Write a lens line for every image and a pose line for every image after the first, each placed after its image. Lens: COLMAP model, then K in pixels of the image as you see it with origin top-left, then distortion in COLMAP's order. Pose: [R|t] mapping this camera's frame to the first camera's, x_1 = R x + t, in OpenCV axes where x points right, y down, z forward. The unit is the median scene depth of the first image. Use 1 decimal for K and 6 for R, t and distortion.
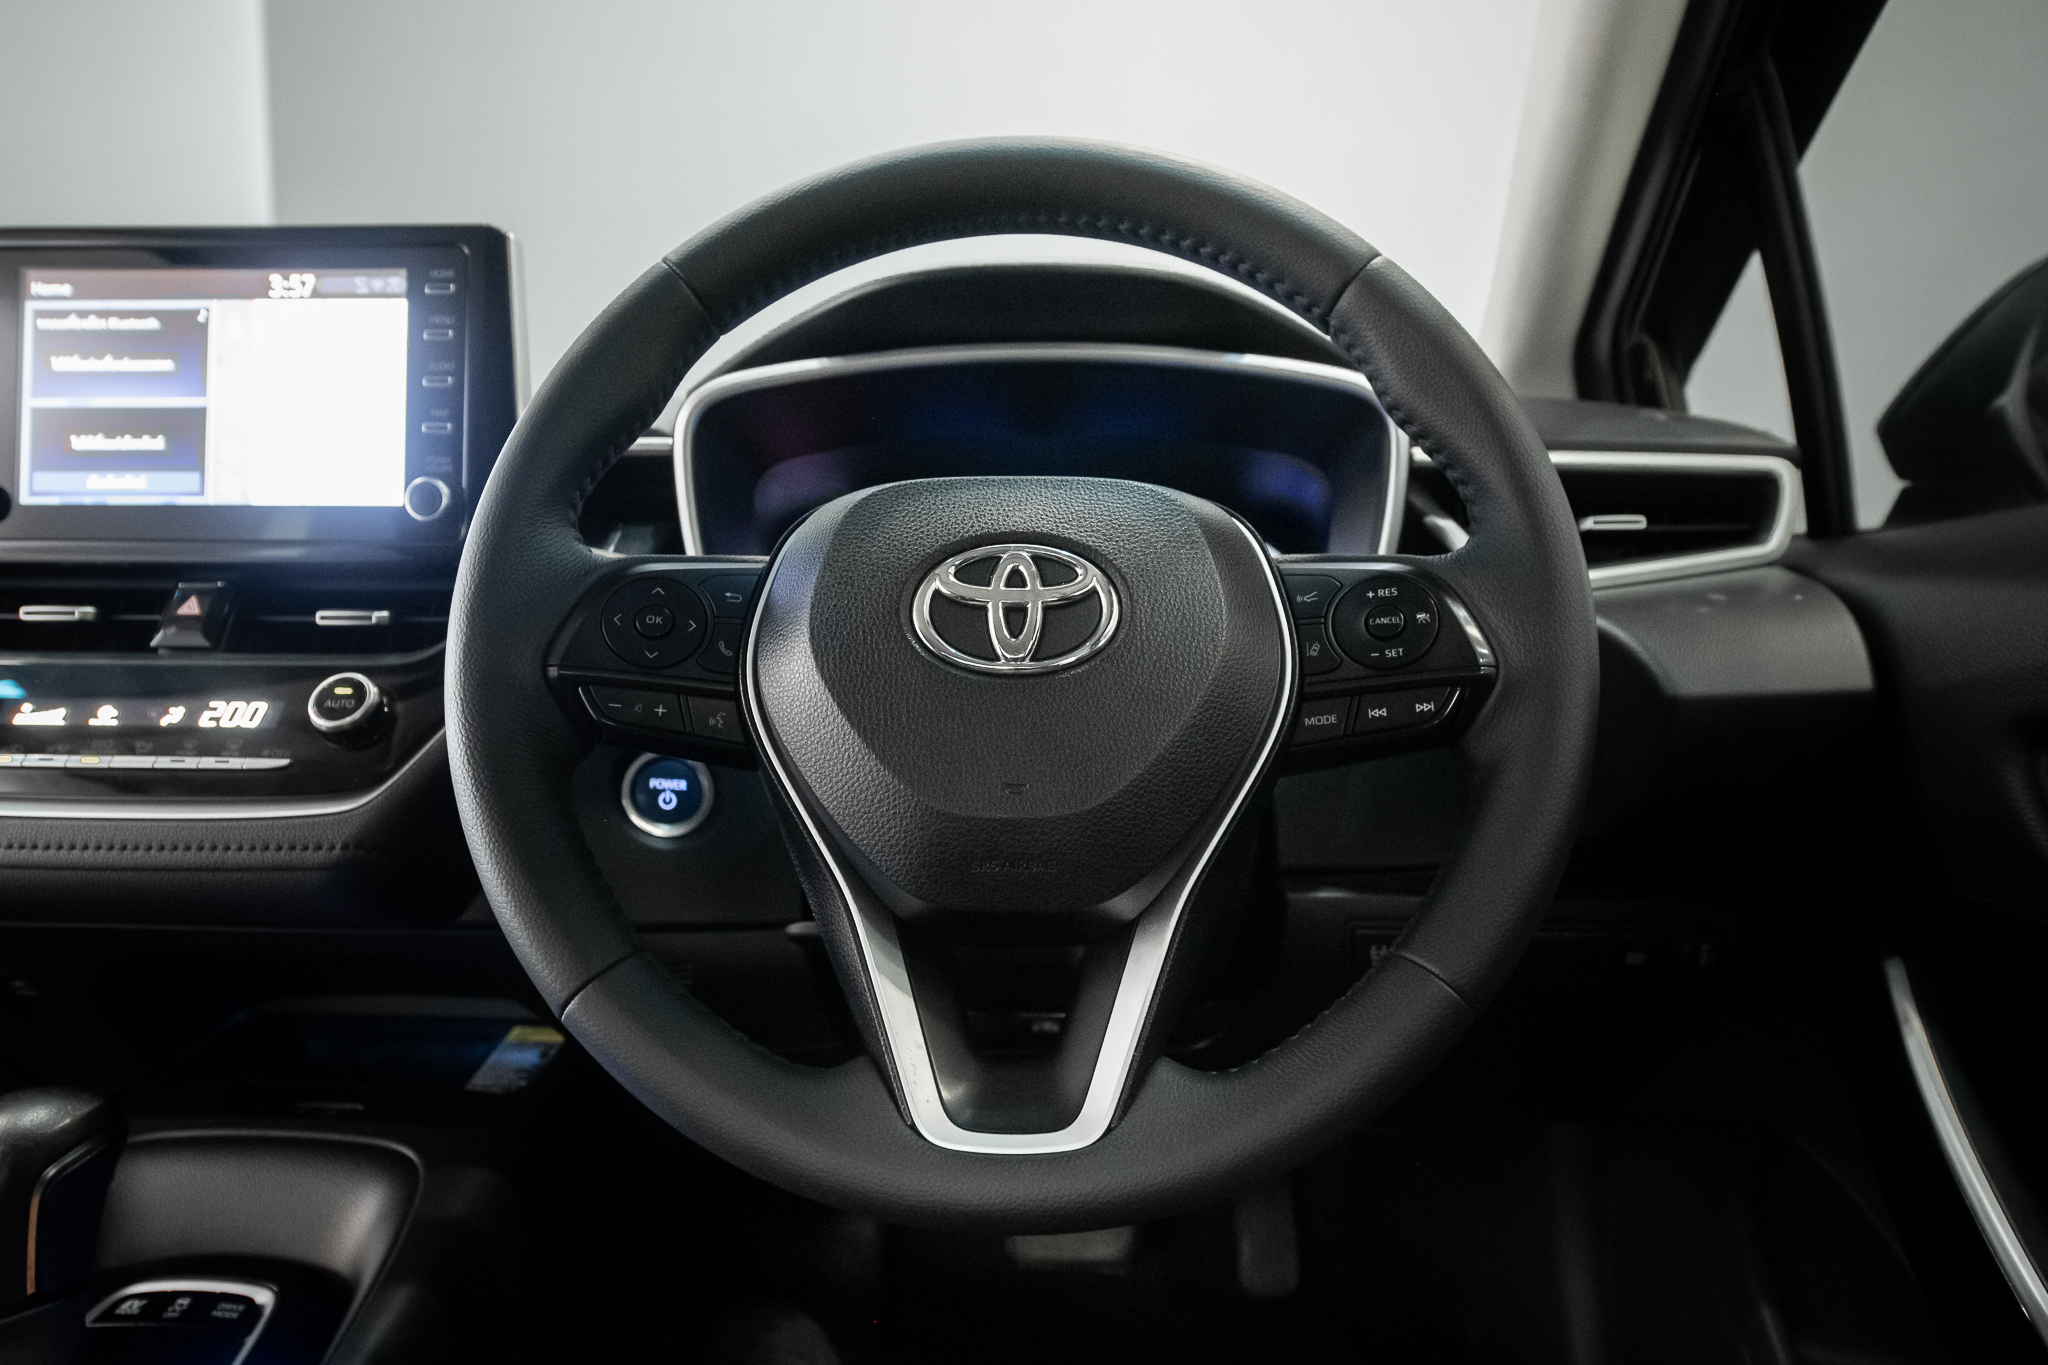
lens RADIAL K [[1306.1, 0, 1068.1], [0, 1306.1, 721.6], [0, 0, 1]] dist [-0.018512, 0.000566]
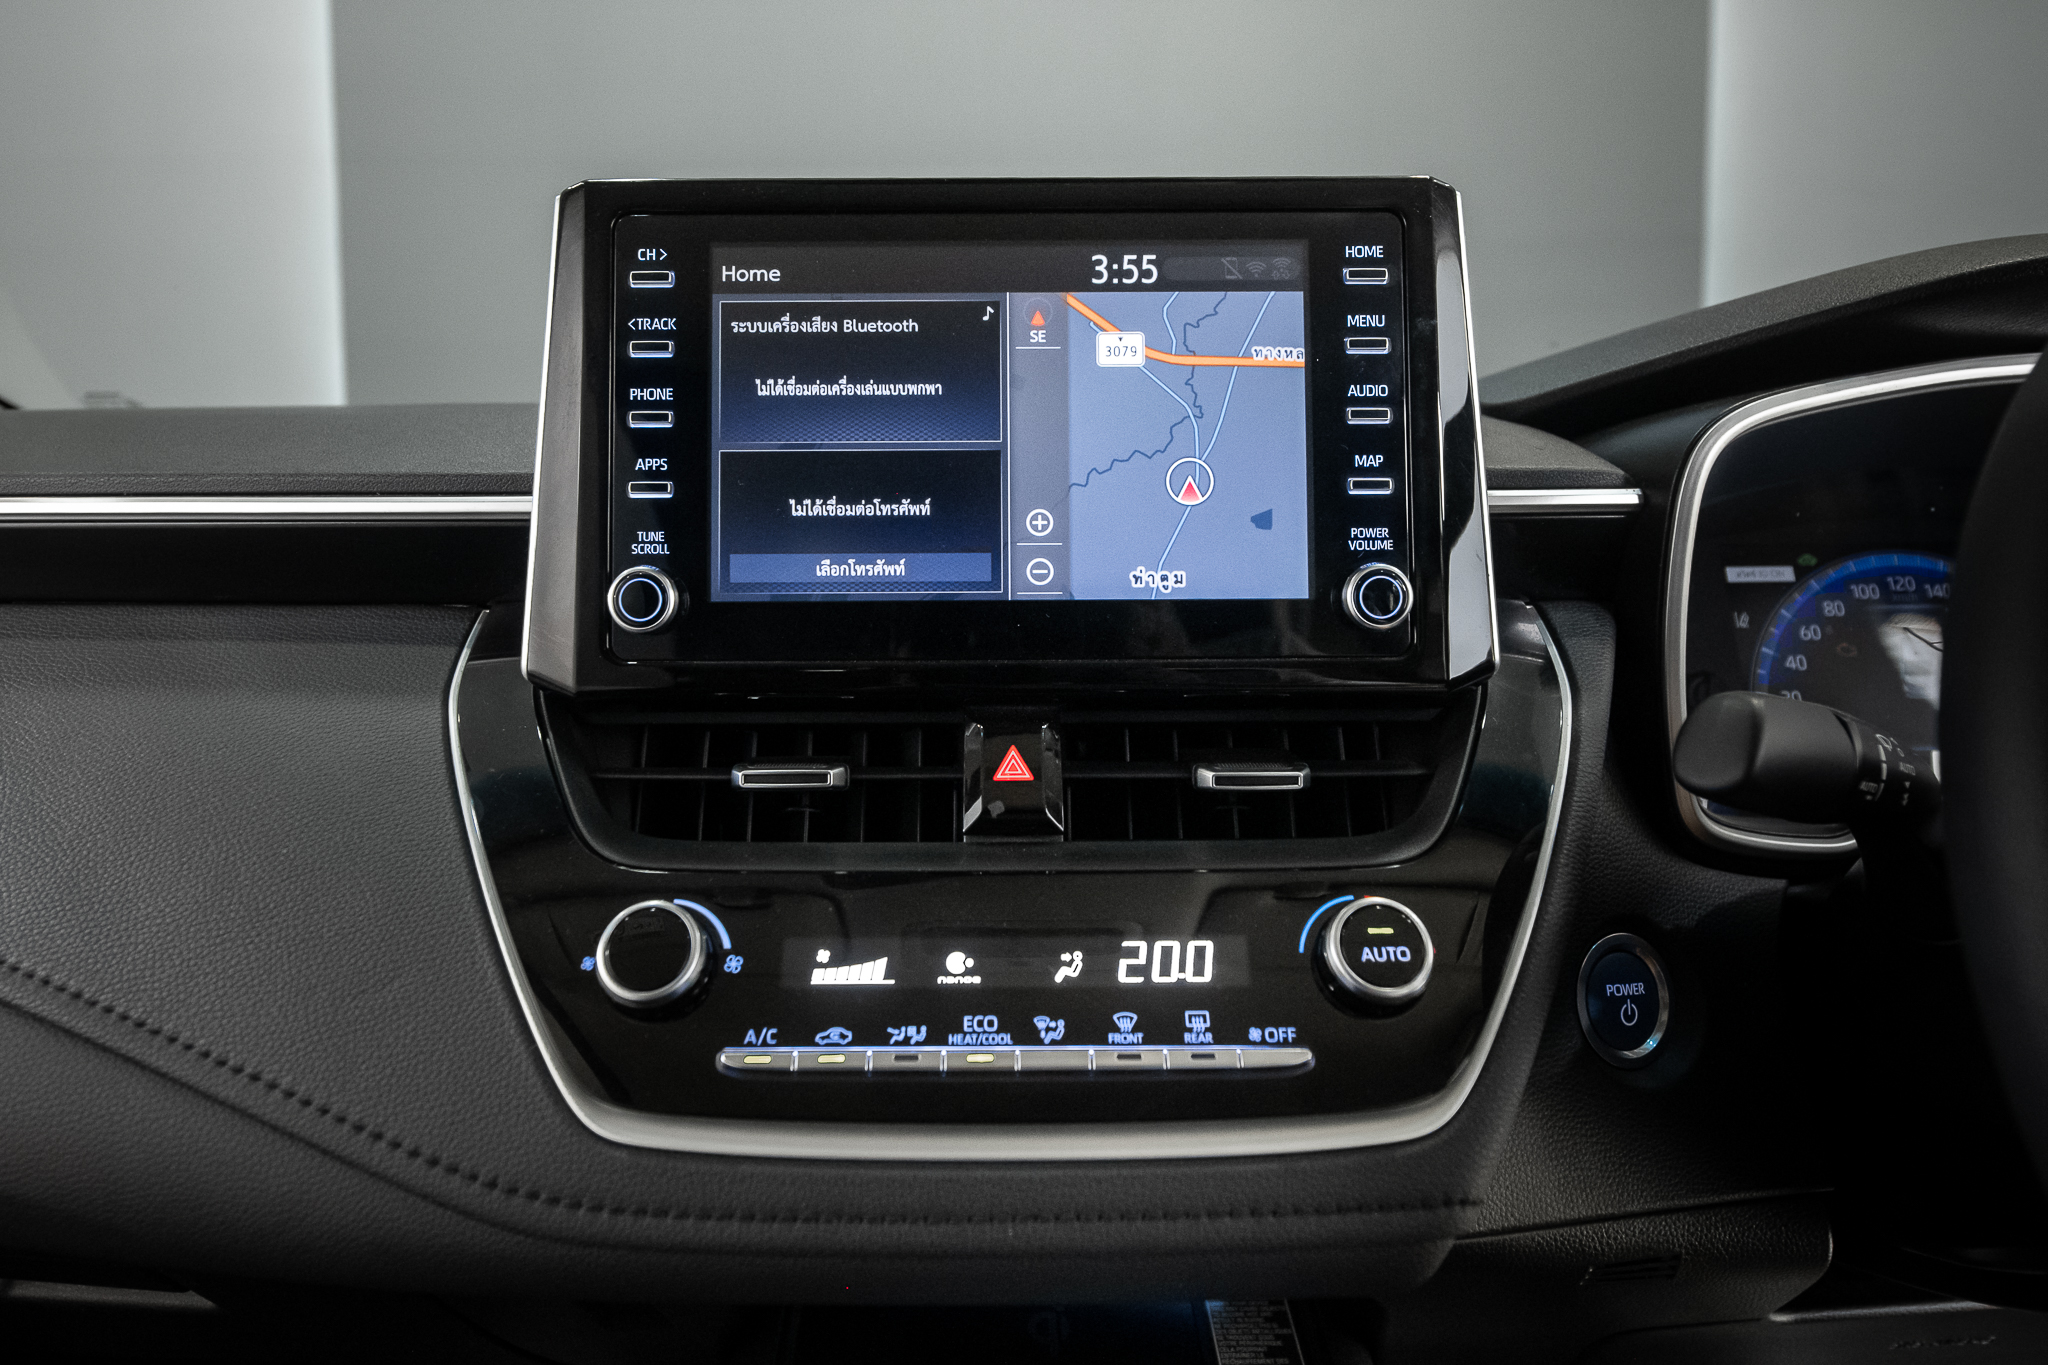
lens RADIAL K [[1253.5, 0, 1013.3], [0, 1253.5, 590.4], [0, 0, 1]] dist [-0.017298, -0.000195]
pose [[0.999626, -0.014831, 0.022966, -0.674238], [0.015440, 0.999528, -0.026574, -0.156431], [-0.022561, 0.026919, 0.999383, 0.366257]]
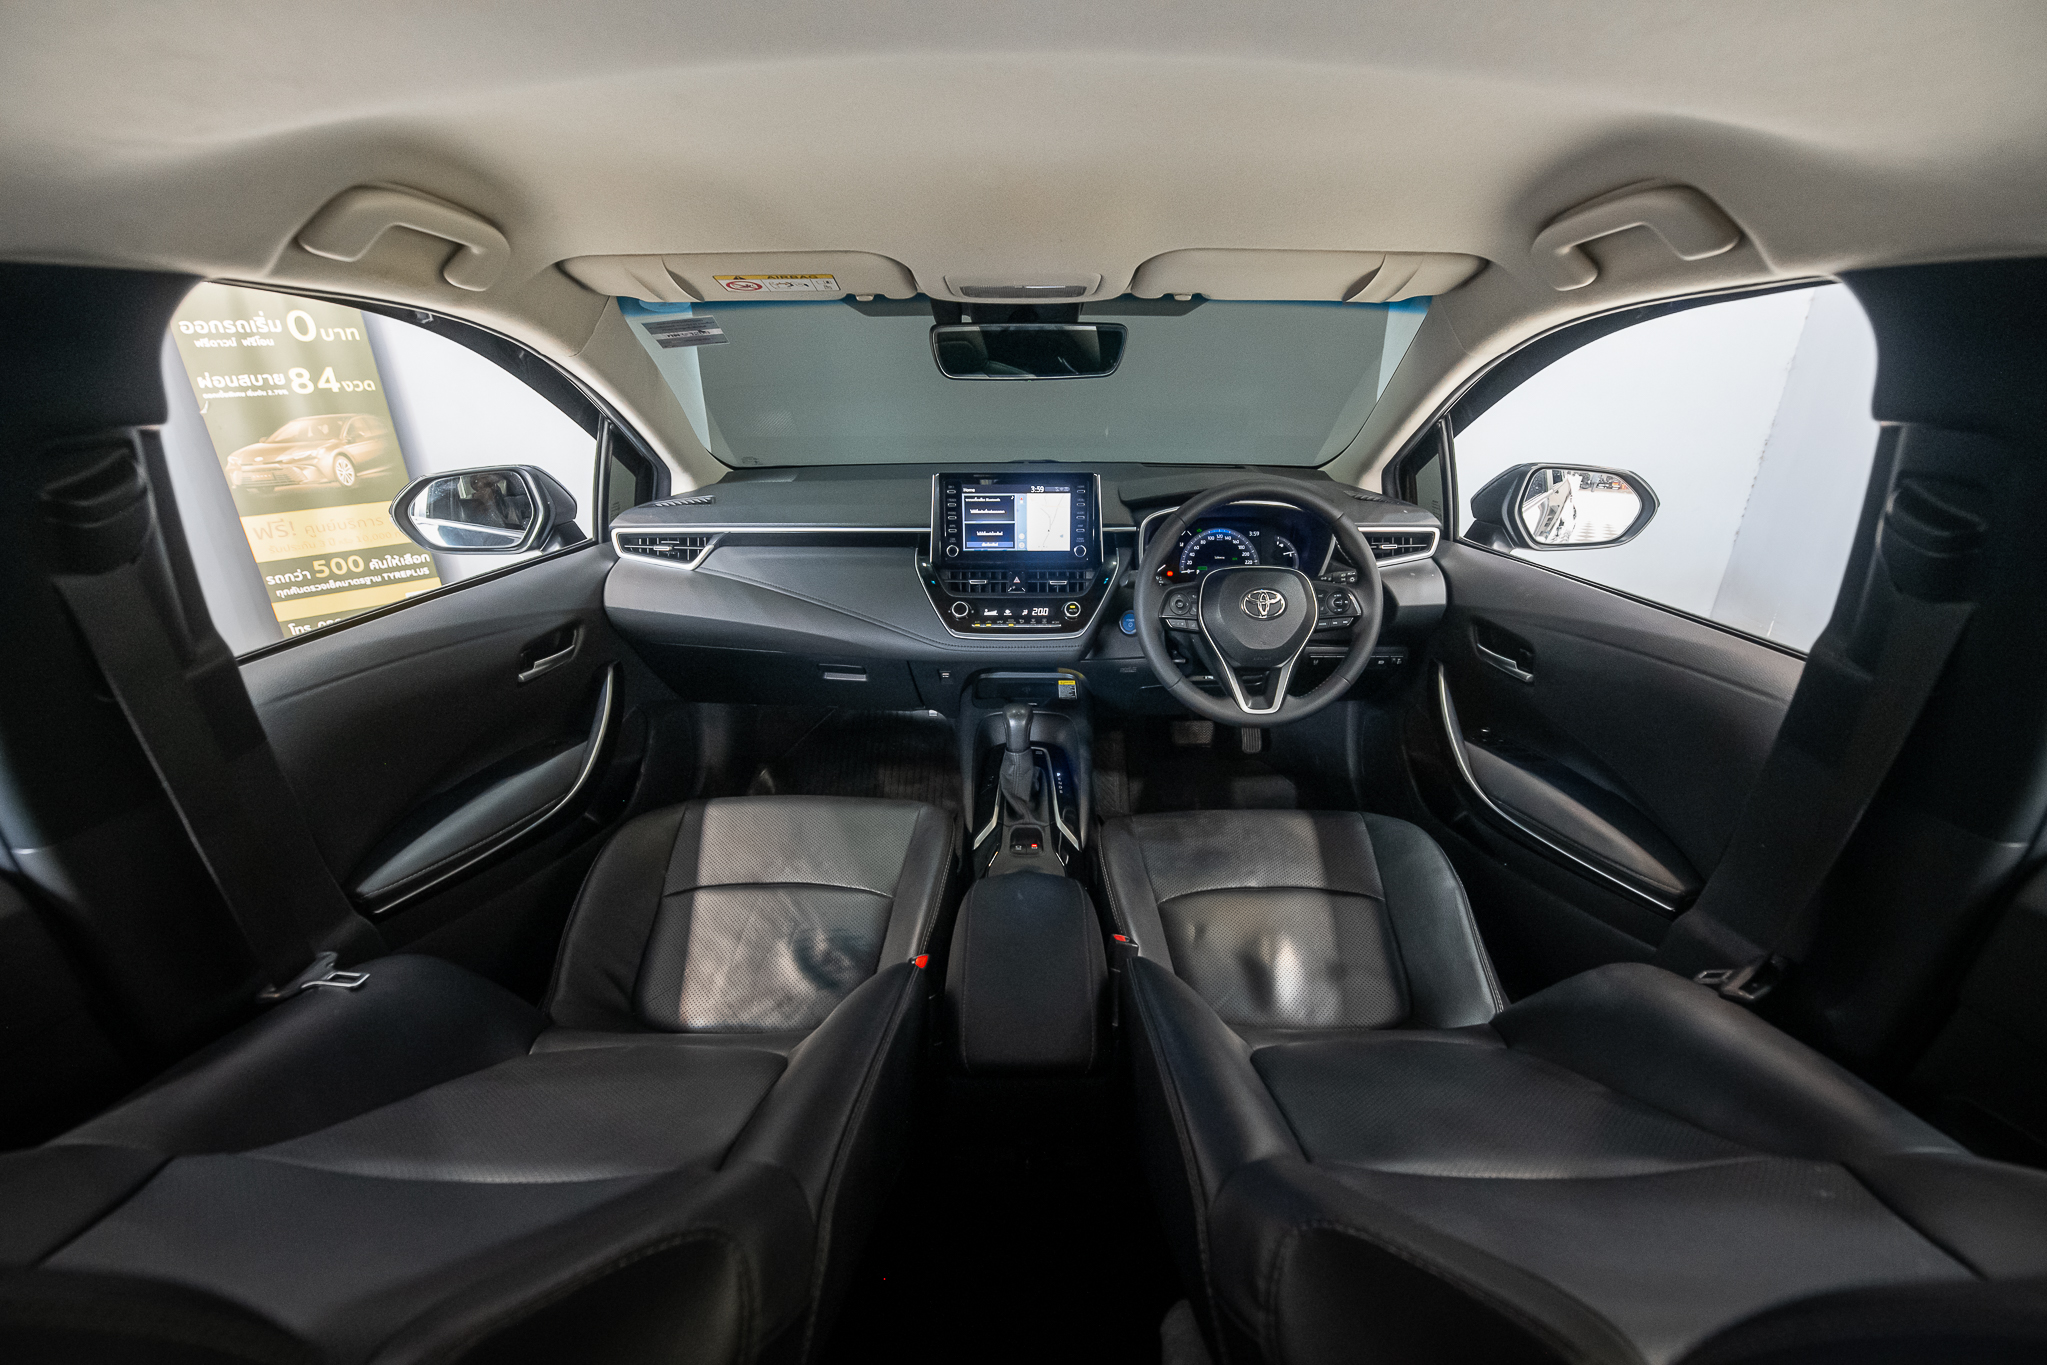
lens RADIAL K [[840.2, 0, 1035.5], [0, 840.2, 695.1], [0, 0, 1]] dist [-0.009324, -0.000473]
pose [[0.999244, -0.015750, 0.035535, -0.697534], [0.004526, 0.955150, 0.296088, -0.482688], [-0.038605, -0.295704, 0.954499, -1.404767]]
